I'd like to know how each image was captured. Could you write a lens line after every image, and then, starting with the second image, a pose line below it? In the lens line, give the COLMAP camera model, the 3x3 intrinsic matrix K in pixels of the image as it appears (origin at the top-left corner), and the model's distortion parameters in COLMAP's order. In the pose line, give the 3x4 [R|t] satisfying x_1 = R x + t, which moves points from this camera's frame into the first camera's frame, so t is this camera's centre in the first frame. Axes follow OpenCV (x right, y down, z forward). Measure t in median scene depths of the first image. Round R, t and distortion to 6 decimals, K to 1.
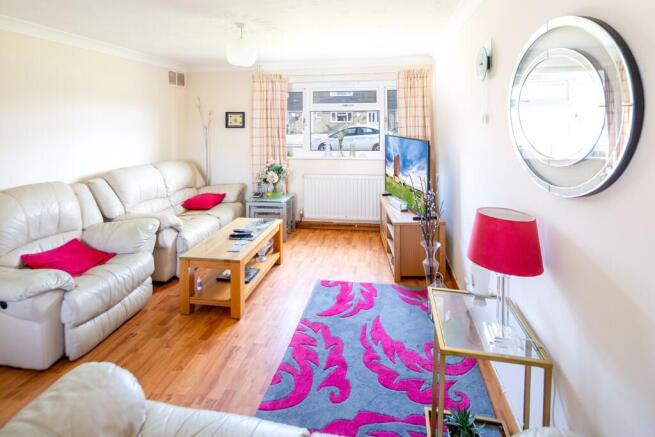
lens RADIAL K [[316.8, 0, 336.1], [0, 316.8, 219.8], [0, 0, 1]] dist [0.002434, -0.000159]
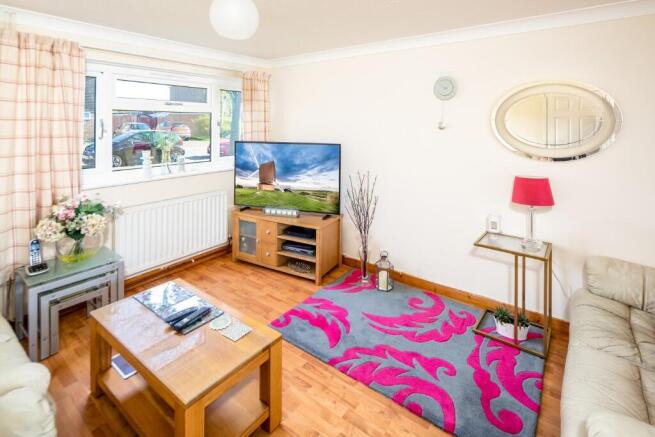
lens RADIAL K [[331.5, 0, 327.5], [0, 331.5, 218.5], [0, 0, 1]] dist [0.000225, -0.000033]
pose [[0.427119, -0.239532, 0.871891, -0.826919], [0.265202, 0.955051, 0.132462, -0.170898], [-0.864429, 0.174650, 0.471444, 0.562365]]
